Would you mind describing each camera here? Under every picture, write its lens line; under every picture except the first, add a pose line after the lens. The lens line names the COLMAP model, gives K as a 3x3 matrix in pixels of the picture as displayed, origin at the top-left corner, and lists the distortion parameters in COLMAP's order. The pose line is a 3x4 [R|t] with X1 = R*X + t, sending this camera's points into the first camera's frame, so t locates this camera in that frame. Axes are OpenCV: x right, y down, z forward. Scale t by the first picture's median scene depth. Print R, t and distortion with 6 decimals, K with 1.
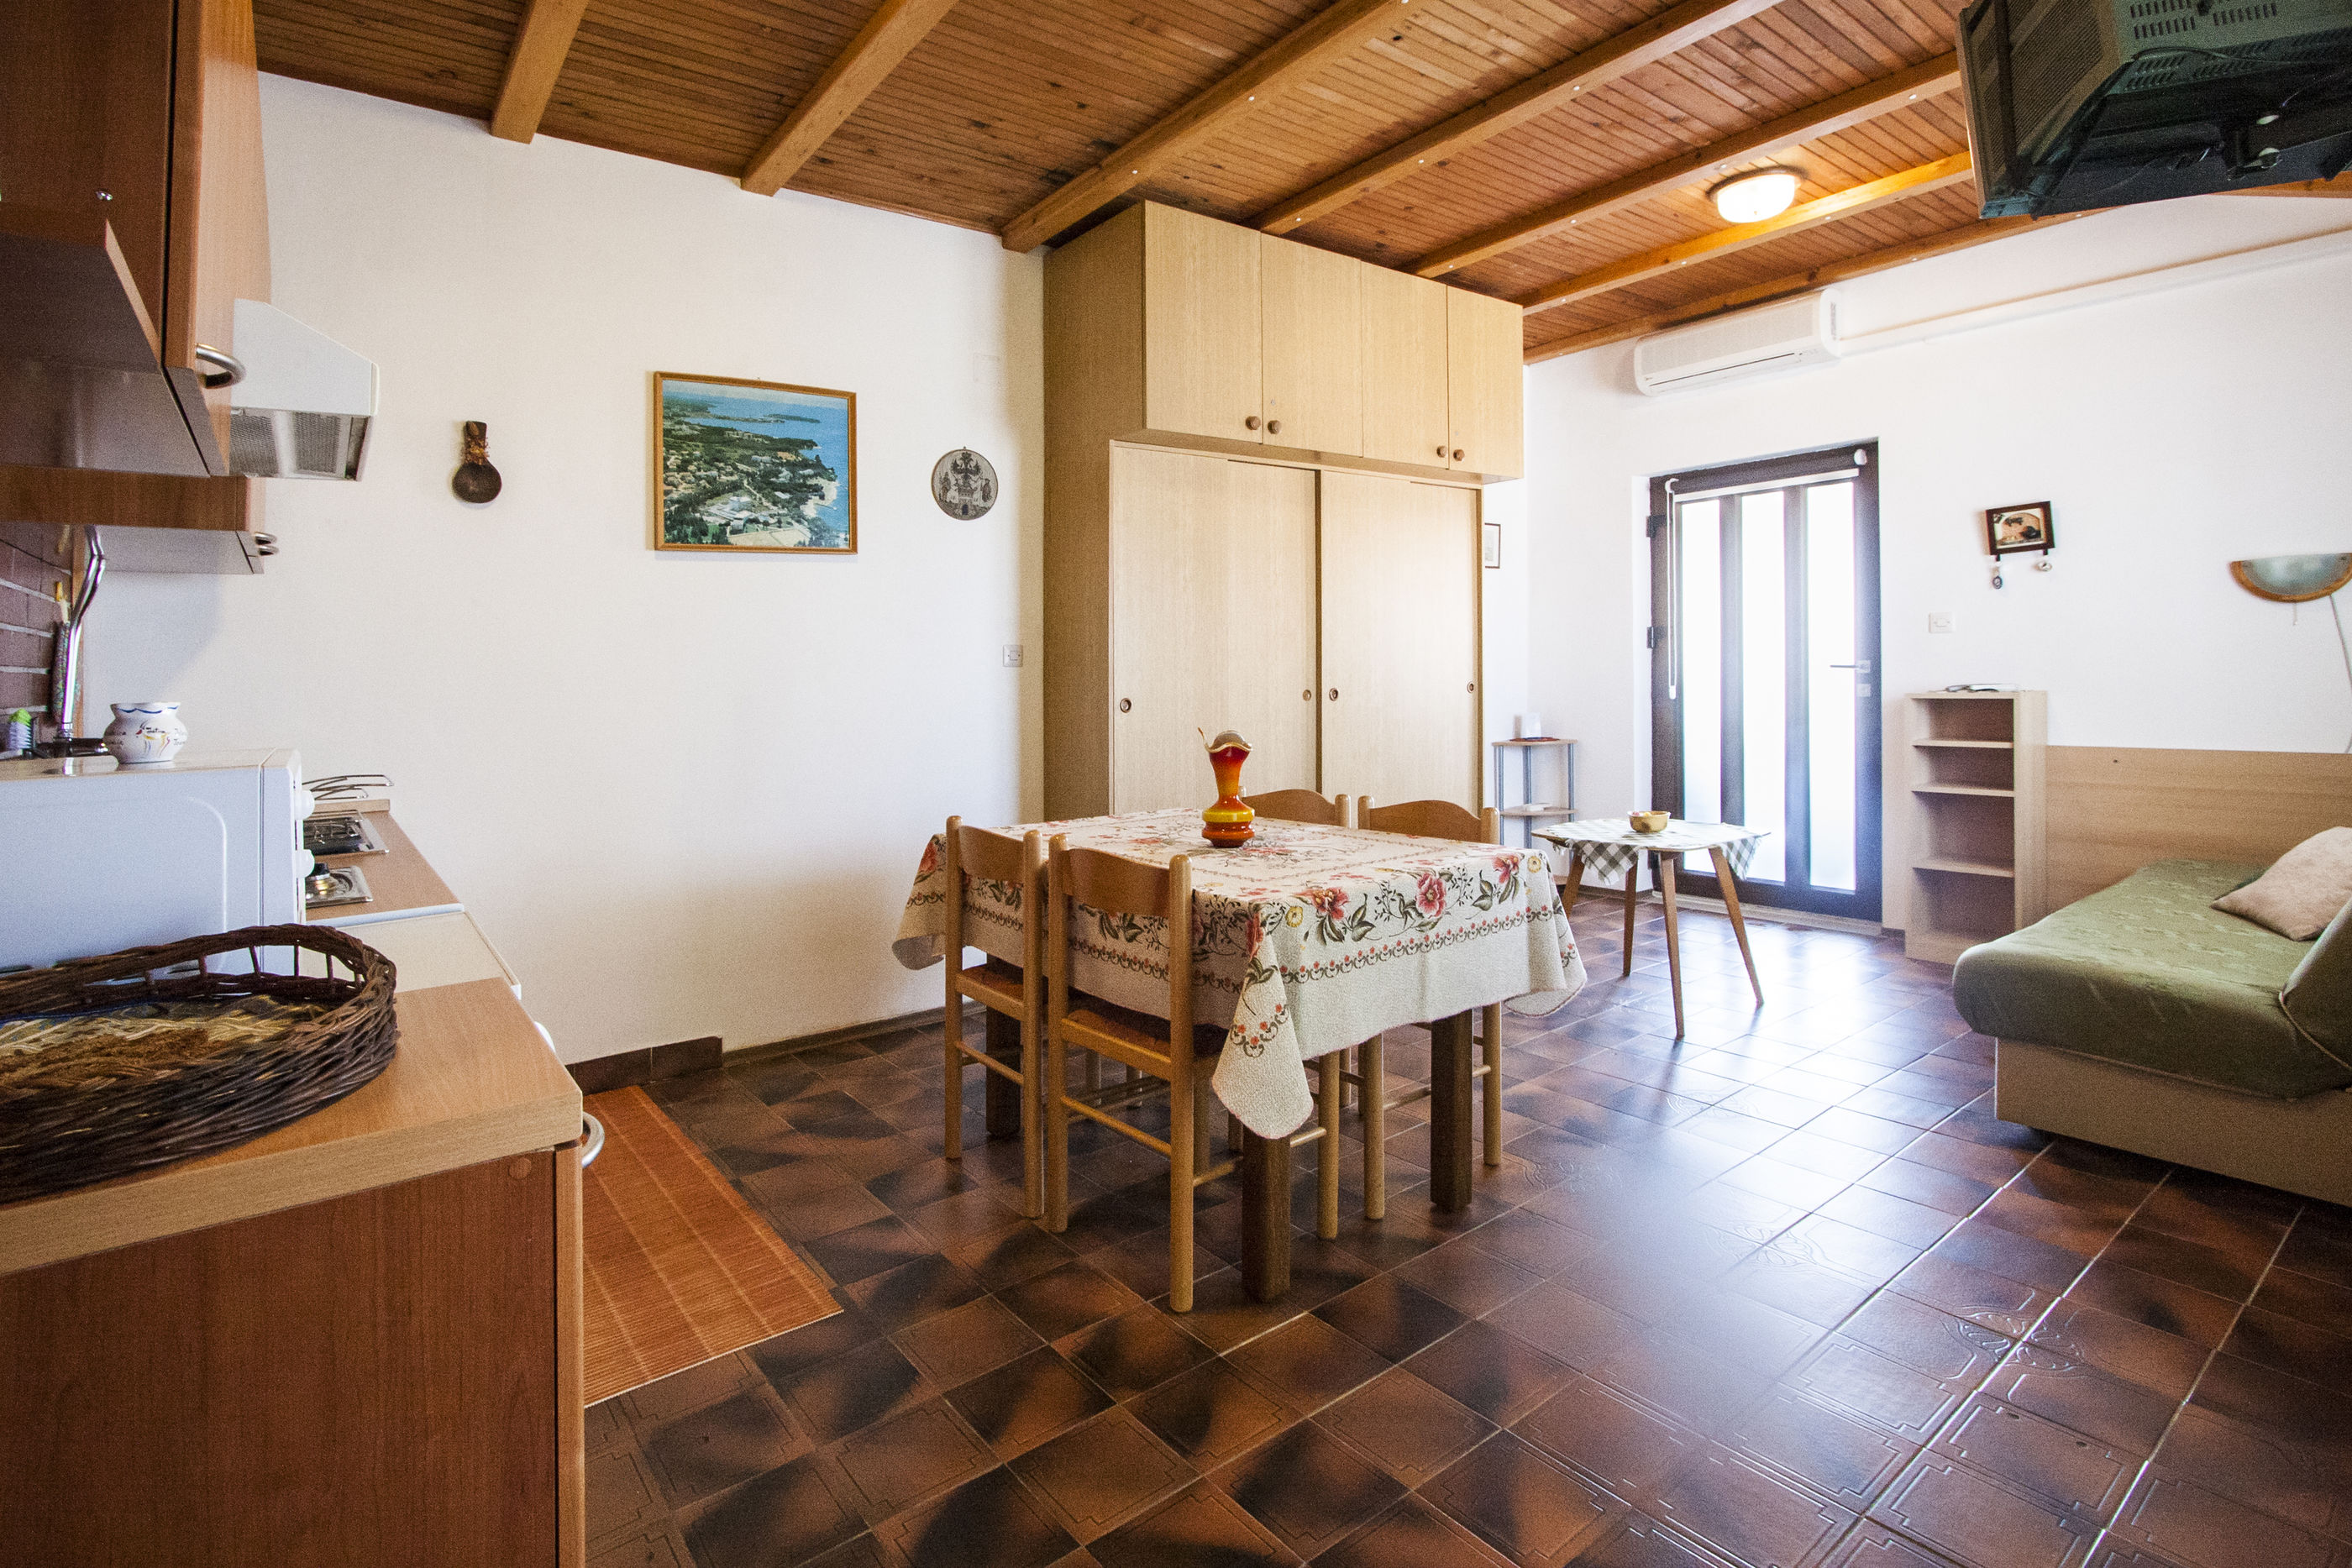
lens RADIAL K [[1147.8, 0, 1171.2], [0, 1147.8, 623.5], [0, 0, 1]] dist [-0.016994, 0.000732]
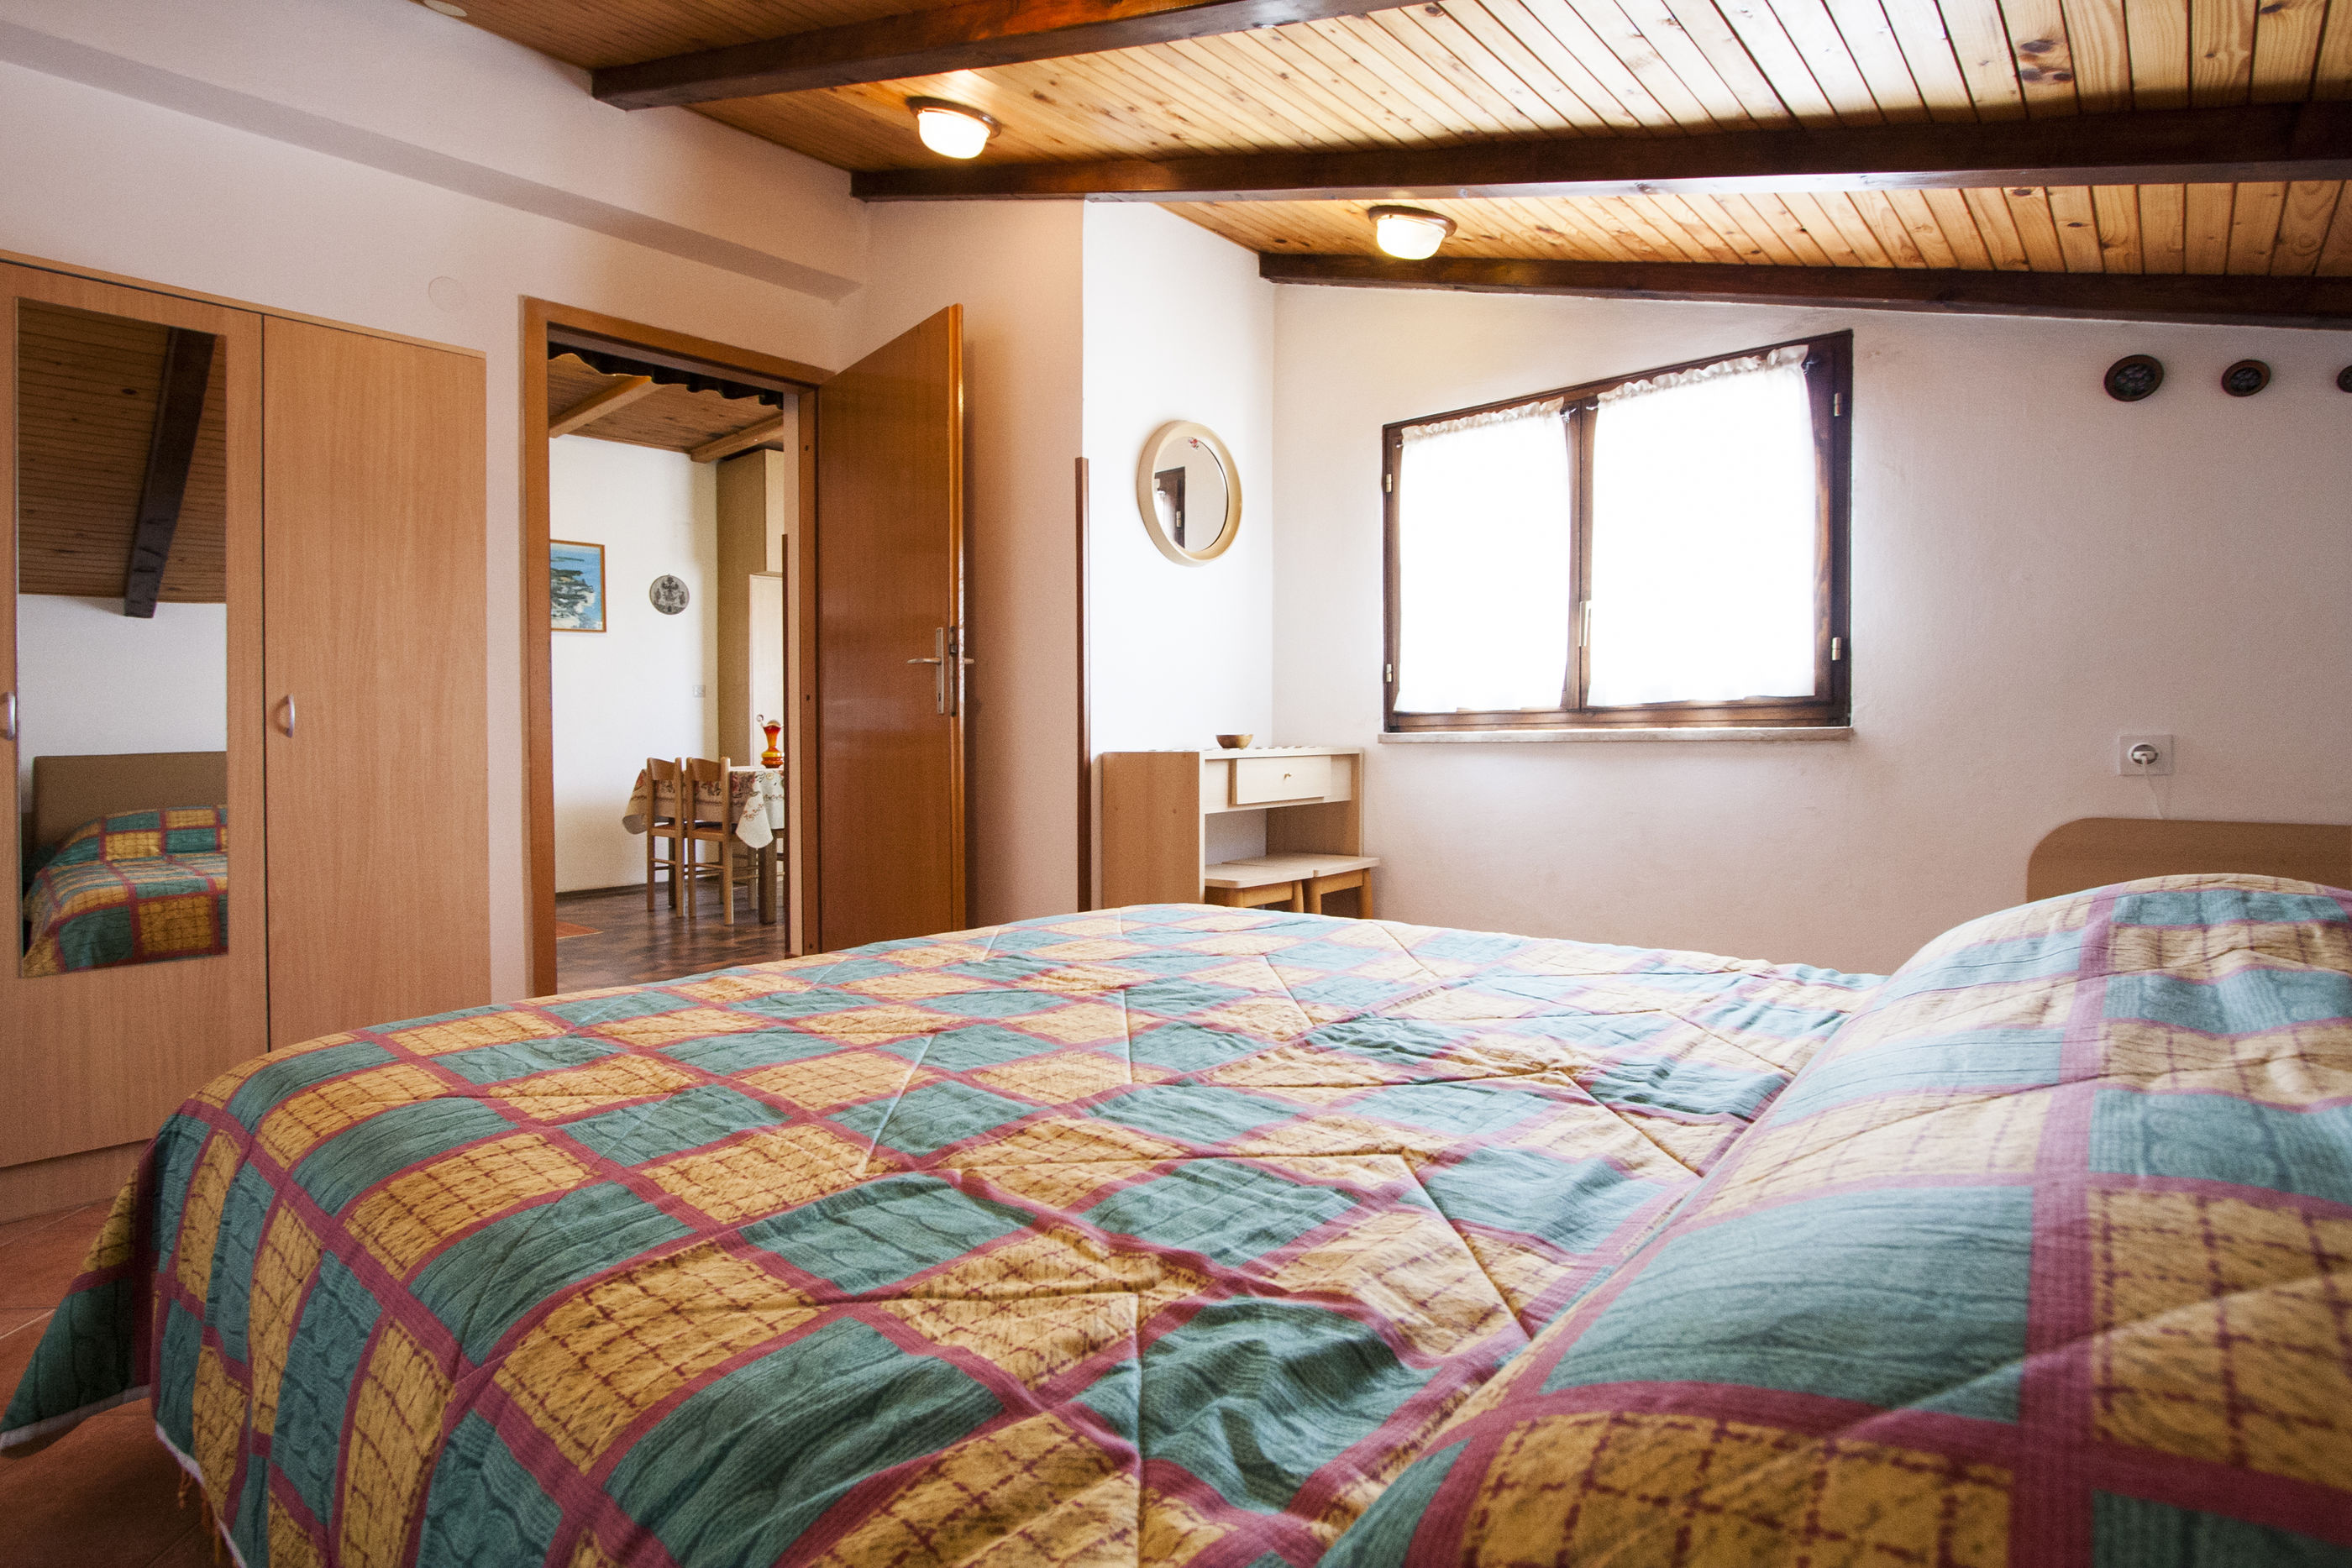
lens RADIAL K [[1147.8, 0, 1136.4], [0, 1147.8, 748.1], [0, 0, 1]] dist [-0.016994, 0.000732]
pose [[0.987927, 0.012871, 0.154387, 0.308973], [-0.020113, 0.998765, 0.045434, 0.026309], [-0.153612, -0.047990, 0.986965, -1.028301]]
